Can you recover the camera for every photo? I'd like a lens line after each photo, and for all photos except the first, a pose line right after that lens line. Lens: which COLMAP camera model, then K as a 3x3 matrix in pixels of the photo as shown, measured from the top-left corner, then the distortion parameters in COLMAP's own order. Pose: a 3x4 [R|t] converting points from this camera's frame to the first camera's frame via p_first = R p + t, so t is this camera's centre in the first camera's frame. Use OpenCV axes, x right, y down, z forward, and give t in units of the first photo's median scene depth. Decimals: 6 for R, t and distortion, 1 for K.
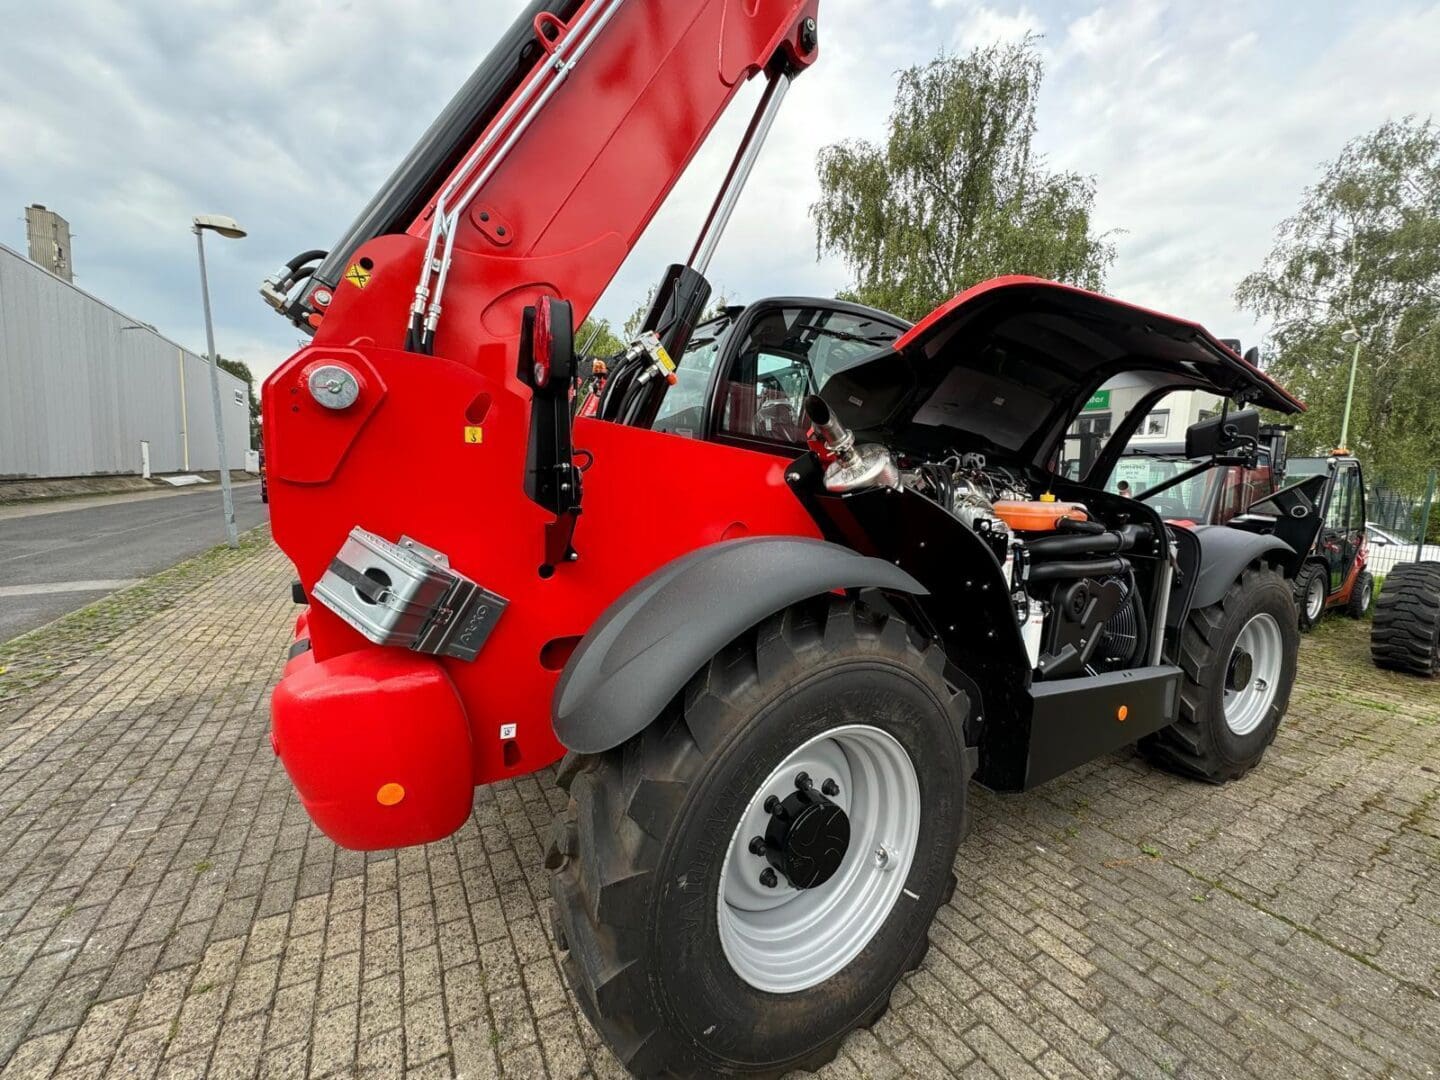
lens RADIAL K [[575.5, 0, 720.0], [0, 575.5, 540.0], [0, 0, 1]] dist [-0.000292, -0.000013]
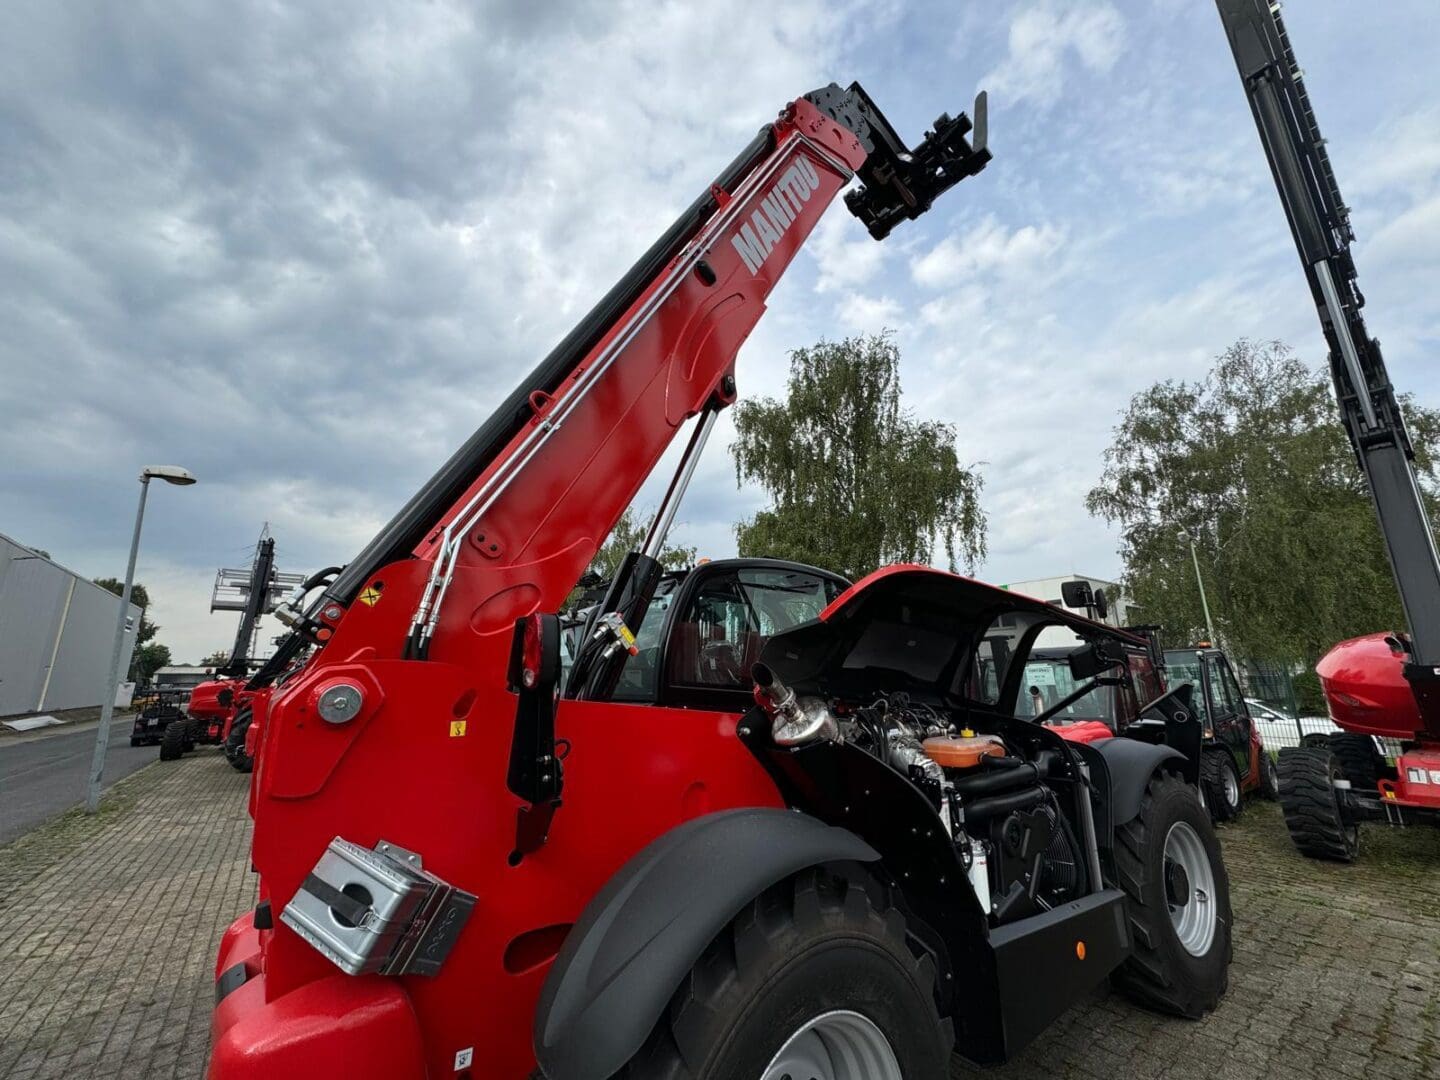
lens RADIAL K [[575.5, 0, 720.0], [0, 575.5, 540.0], [0, 0, 1]] dist [-0.000292, -0.000013]
pose [[0.992429, -0.025192, 0.120206, -0.030546], [0.064520, 0.939746, -0.335731, -0.064933], [-0.104506, 0.340945, 0.934256, -0.105199]]
